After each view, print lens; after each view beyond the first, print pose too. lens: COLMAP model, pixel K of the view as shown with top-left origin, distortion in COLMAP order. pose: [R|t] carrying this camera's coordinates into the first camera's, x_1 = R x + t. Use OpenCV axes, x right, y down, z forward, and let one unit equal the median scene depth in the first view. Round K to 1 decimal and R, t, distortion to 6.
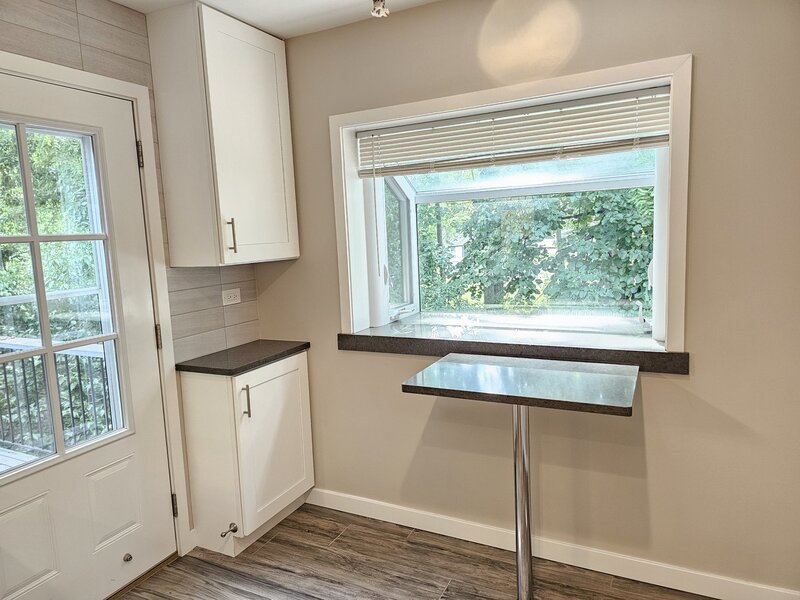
lens RADIAL K [[543.0, 0, 394.1], [0, 543.0, 290.2], [0, 0, 1]] dist [0.072322, -0.071053]
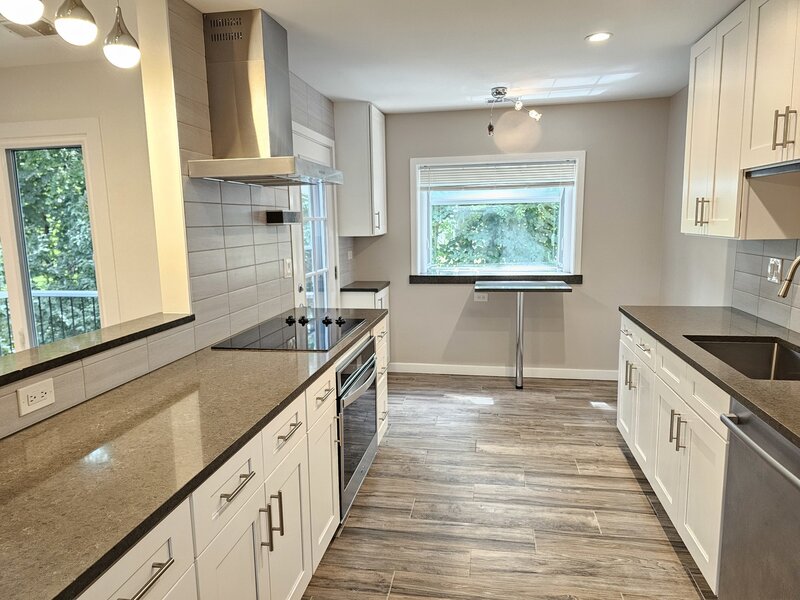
lens RADIAL K [[537.4, 0, 398.1], [0, 537.4, 294.8], [0, 0, 1]] dist [0.060759, -0.058413]
pose [[0.956327, -0.011314, 0.292081, -0.762285], [0.005805, 0.999789, 0.019724, 0.124551], [-0.292242, -0.017167, 0.956190, -0.838755]]
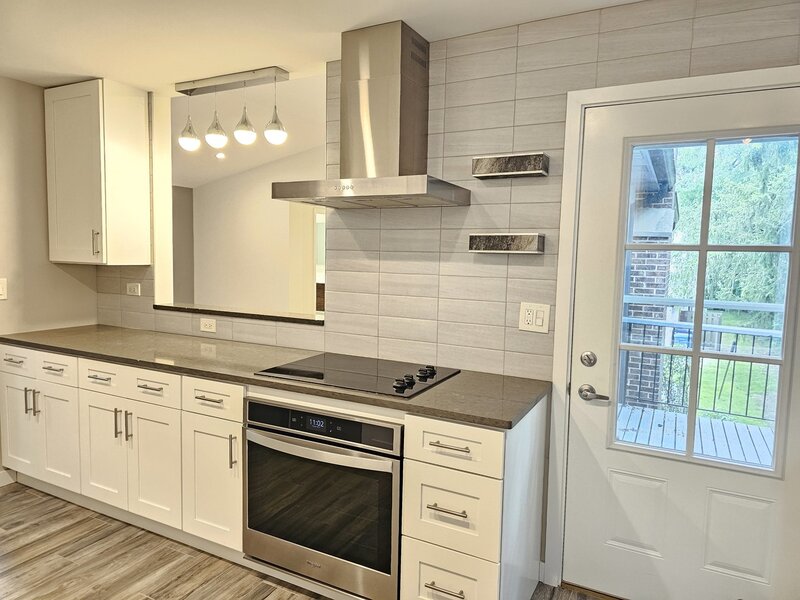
lens RADIAL K [[537.4, 0, 398.1], [0, 537.4, 294.8], [0, 0, 1]] dist [0.060759, -0.058413]
pose [[-0.009788, 0.126881, -0.991870, 0.333134], [-0.130973, 0.983209, 0.127066, -0.050745], [0.991338, 0.131152, 0.006994, 0.359115]]
